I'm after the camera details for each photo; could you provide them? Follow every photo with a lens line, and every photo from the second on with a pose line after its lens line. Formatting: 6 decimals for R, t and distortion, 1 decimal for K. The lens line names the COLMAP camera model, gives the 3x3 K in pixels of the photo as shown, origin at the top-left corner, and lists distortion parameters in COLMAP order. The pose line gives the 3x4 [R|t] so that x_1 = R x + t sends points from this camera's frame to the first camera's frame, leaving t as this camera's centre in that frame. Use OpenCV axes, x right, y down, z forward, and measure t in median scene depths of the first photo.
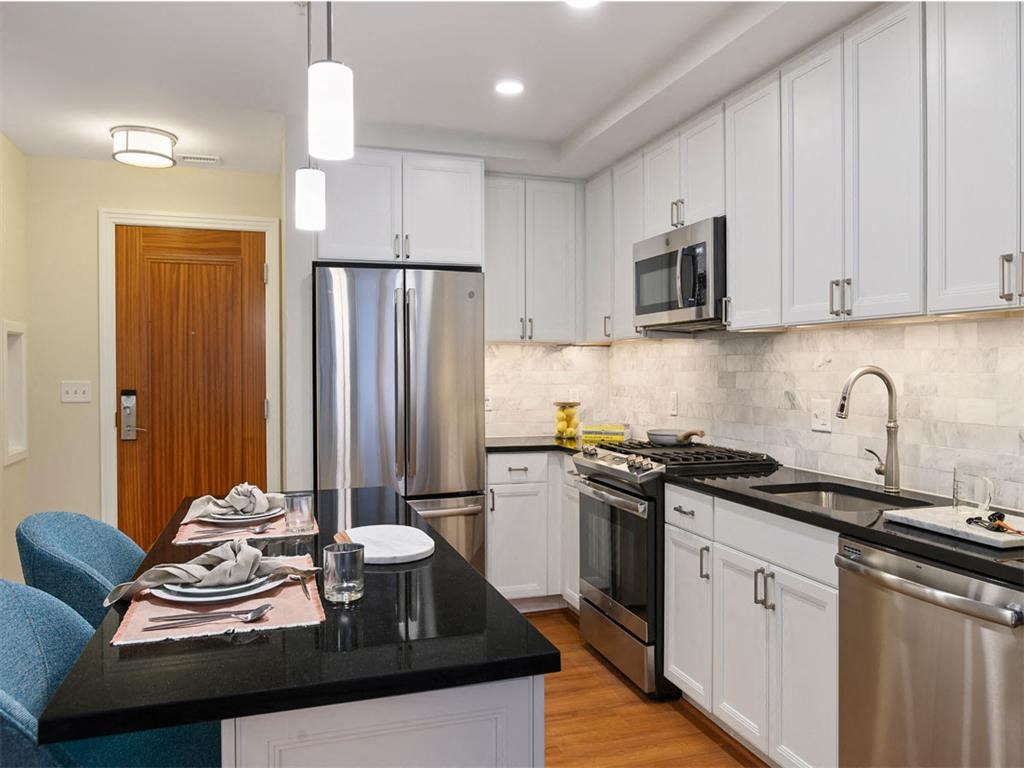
lens RADIAL K [[762.6, 0, 510.7], [0, 762.6, 381.4], [0, 0, 1]] dist [-0.007421, 0.000890]
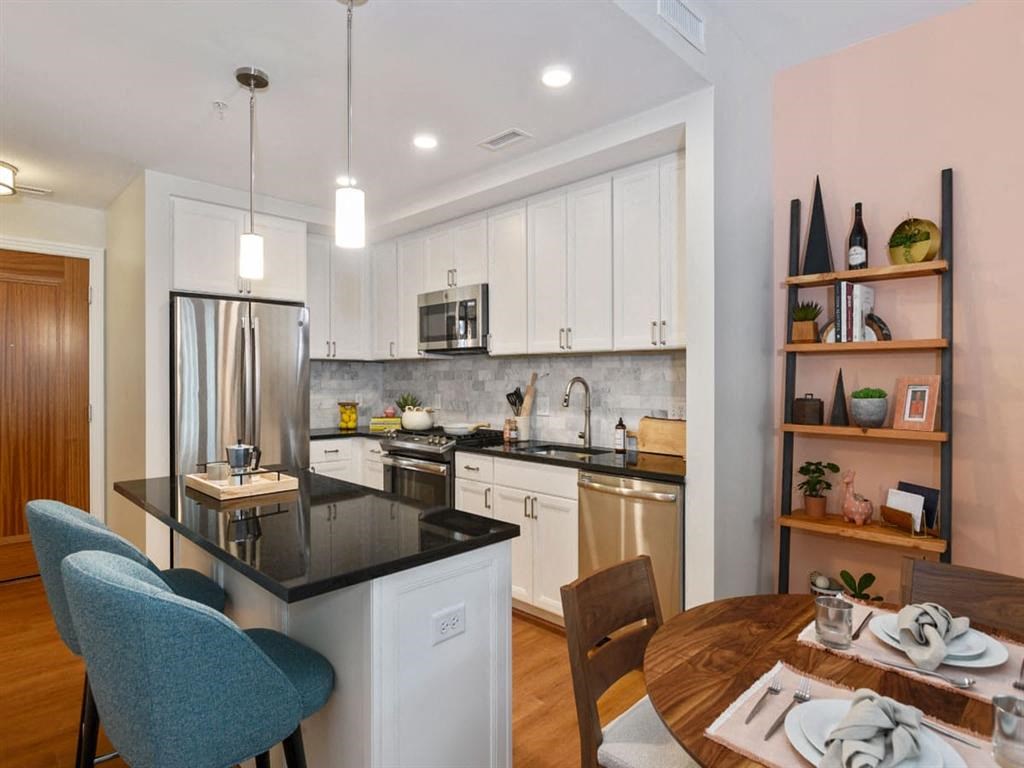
lens RADIAL K [[592.7, 0, 513.2], [0, 592.7, 379.6], [0, 0, 1]] dist [0.014862, 0.001091]
pose [[0.885385, -0.001142, 0.464858, -0.253074], [0.007487, 0.999902, -0.011803, 0.000763], [-0.464799, 0.013930, 0.885307, -0.129177]]
